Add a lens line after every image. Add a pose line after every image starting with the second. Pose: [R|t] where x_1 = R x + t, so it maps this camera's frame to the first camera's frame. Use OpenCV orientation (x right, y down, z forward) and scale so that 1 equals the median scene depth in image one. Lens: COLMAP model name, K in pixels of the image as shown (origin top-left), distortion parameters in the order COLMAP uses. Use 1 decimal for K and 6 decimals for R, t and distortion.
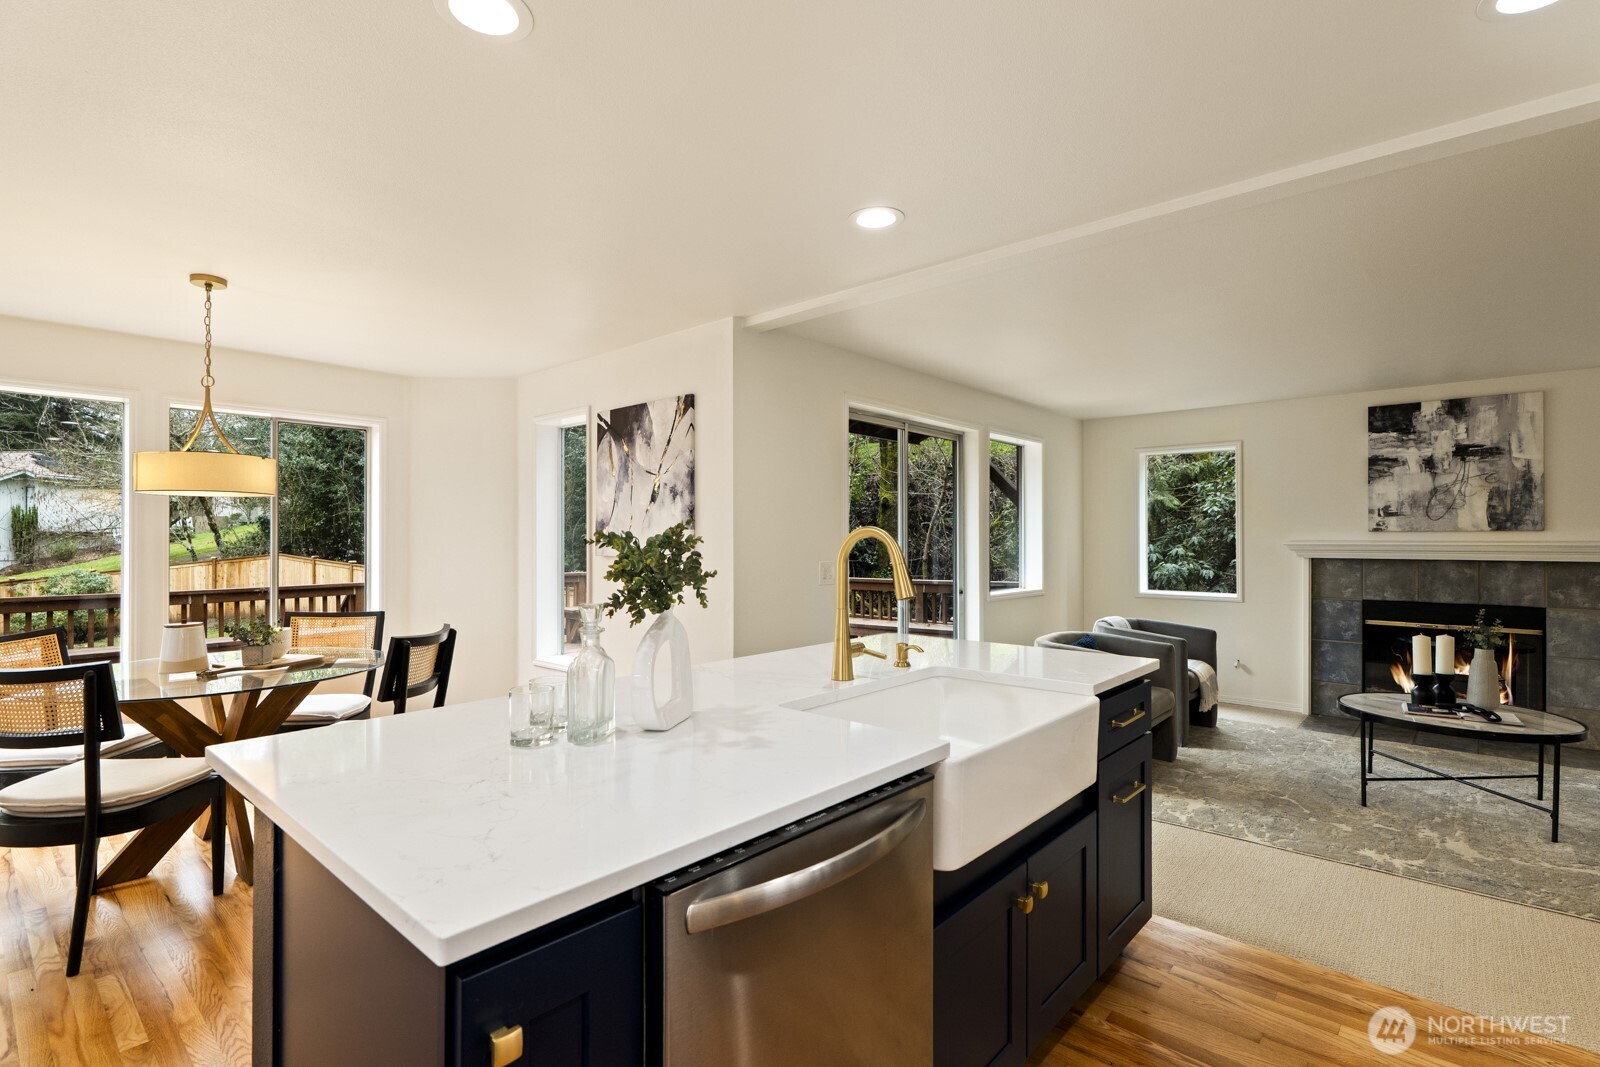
lens RADIAL K [[741.9, 0, 800.2], [0, 741.9, 541.1], [0, 0, 1]] dist [-0.001021, 0.001395]
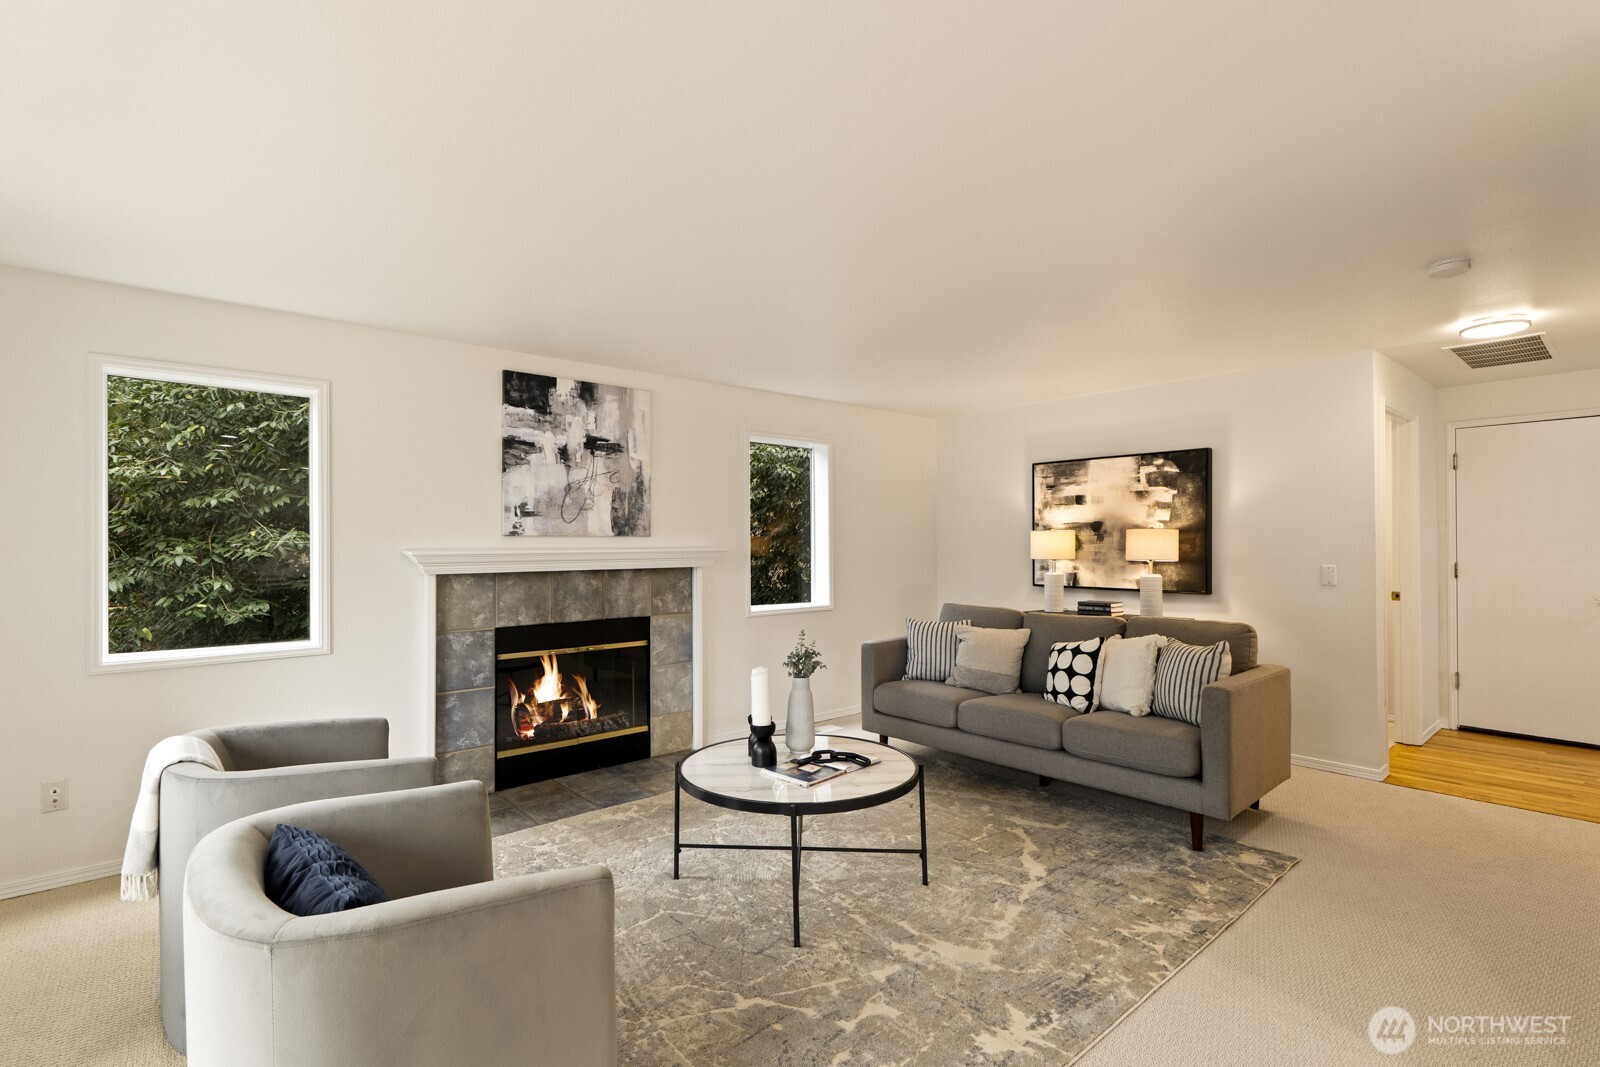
lens RADIAL K [[741.9, 0, 794.4], [0, 741.9, 537.4], [0, 0, 1]] dist [-0.001021, 0.001395]
pose [[0.137757, 0.007271, 0.990439, 0.069606], [0.008894, 0.999924, -0.008578, -0.002616], [-0.990426, 0.009991, 0.137681, 0.640457]]
